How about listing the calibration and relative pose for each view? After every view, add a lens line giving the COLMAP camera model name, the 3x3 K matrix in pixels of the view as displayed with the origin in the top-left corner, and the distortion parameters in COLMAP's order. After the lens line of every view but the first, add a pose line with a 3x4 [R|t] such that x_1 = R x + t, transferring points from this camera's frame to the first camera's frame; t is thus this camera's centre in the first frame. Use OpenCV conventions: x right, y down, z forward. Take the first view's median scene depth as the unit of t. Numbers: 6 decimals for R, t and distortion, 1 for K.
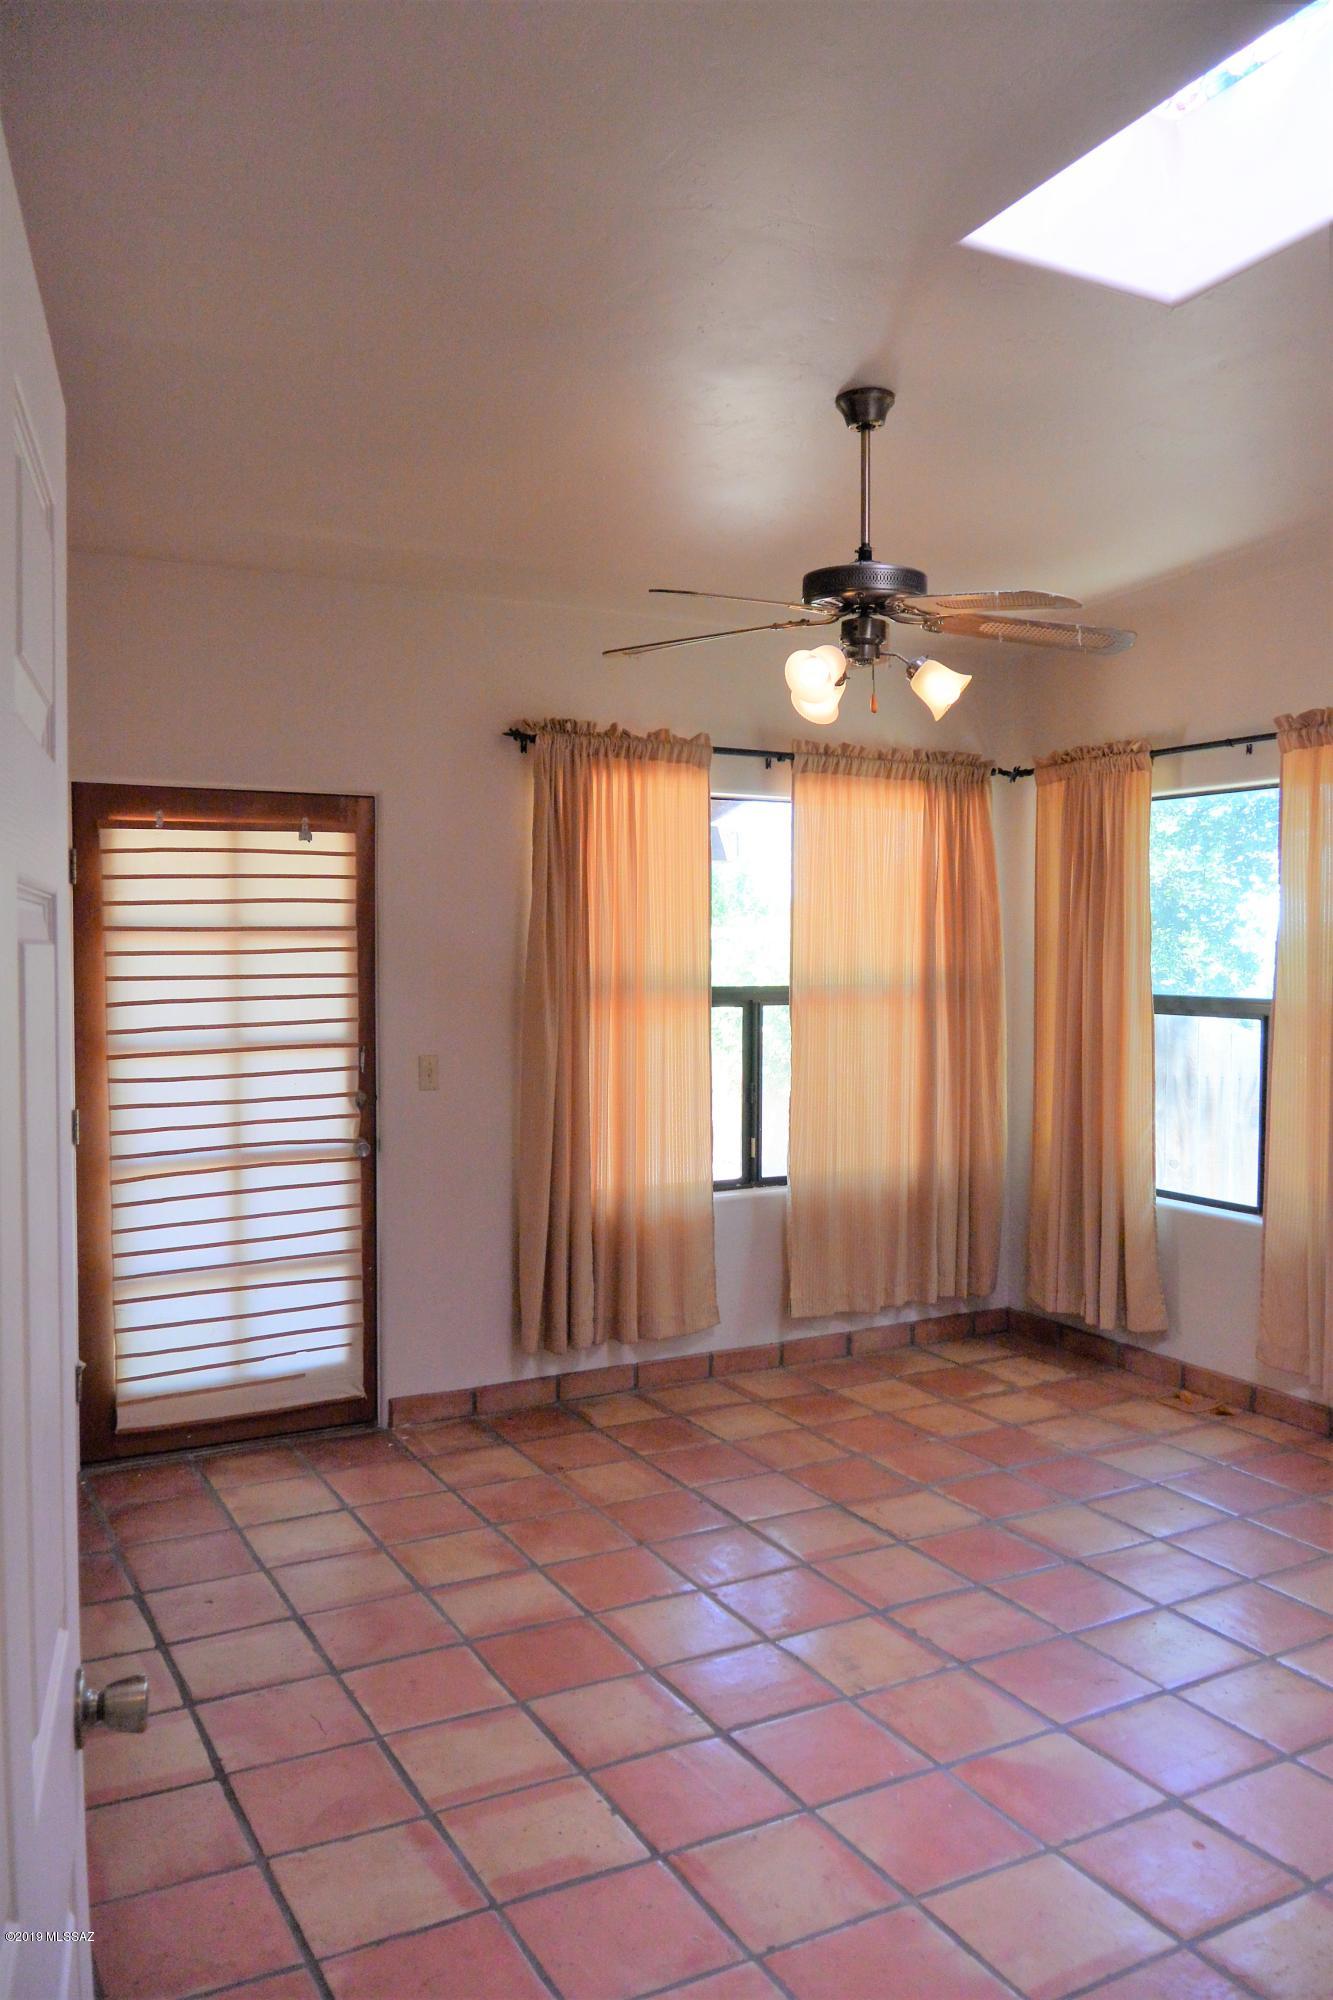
lens RADIAL K [[1545.4, 0, 662.5], [0, 1545.4, 1015.5], [0, 0, 1]] dist [-0.024295, -0.019408]
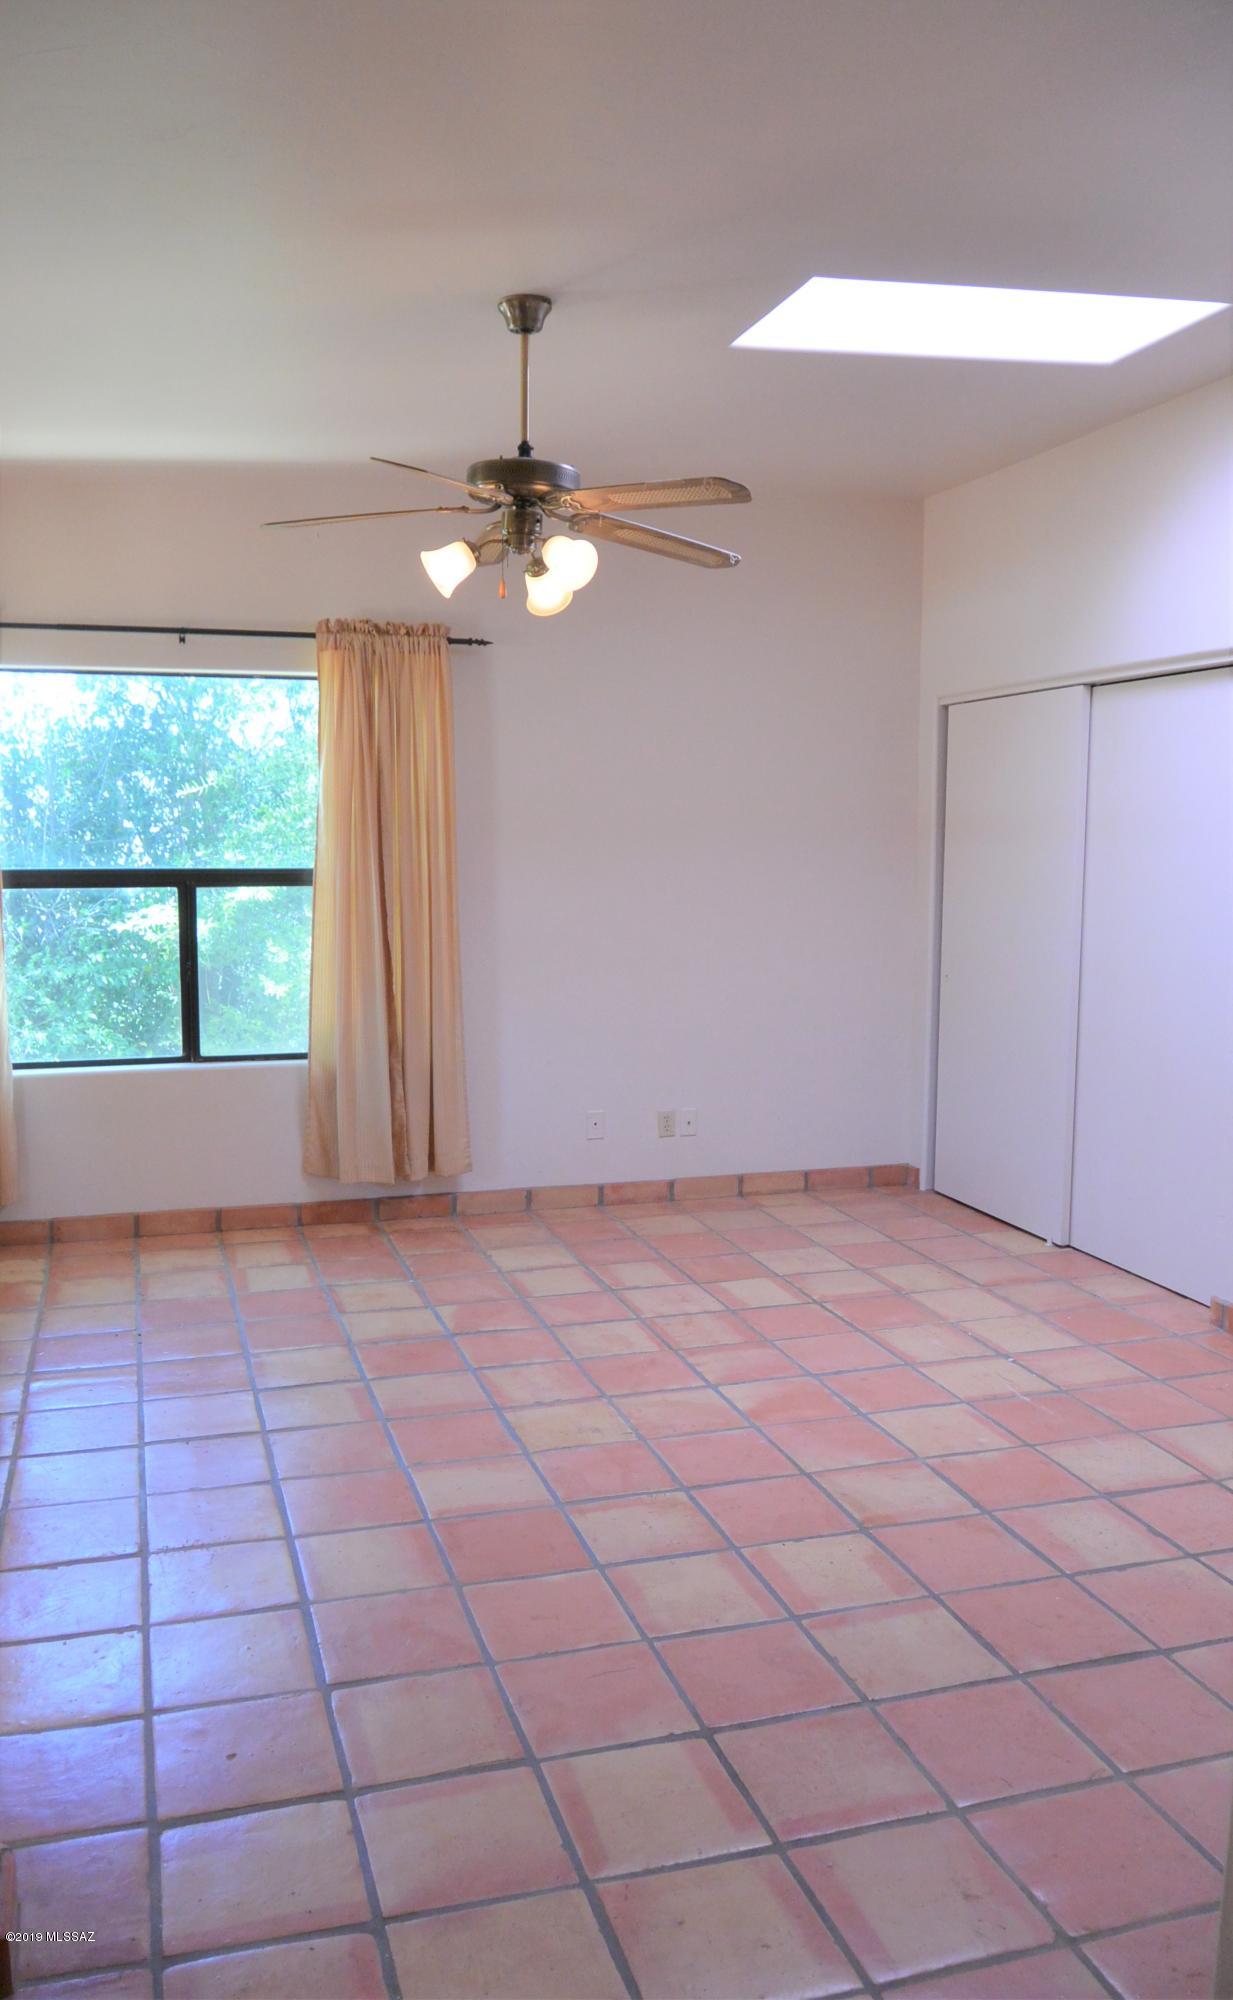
lens RADIAL K [[1541.9, 0, 605.5], [0, 1541.9, 985.9], [0, 0, 1]] dist [0.013657, 0.001301]
pose [[0.193231, -0.101473, 0.975892, -0.826750], [0.046227, 0.994475, 0.094252, -0.019177], [-0.980064, 0.026900, 0.196854, 0.629040]]
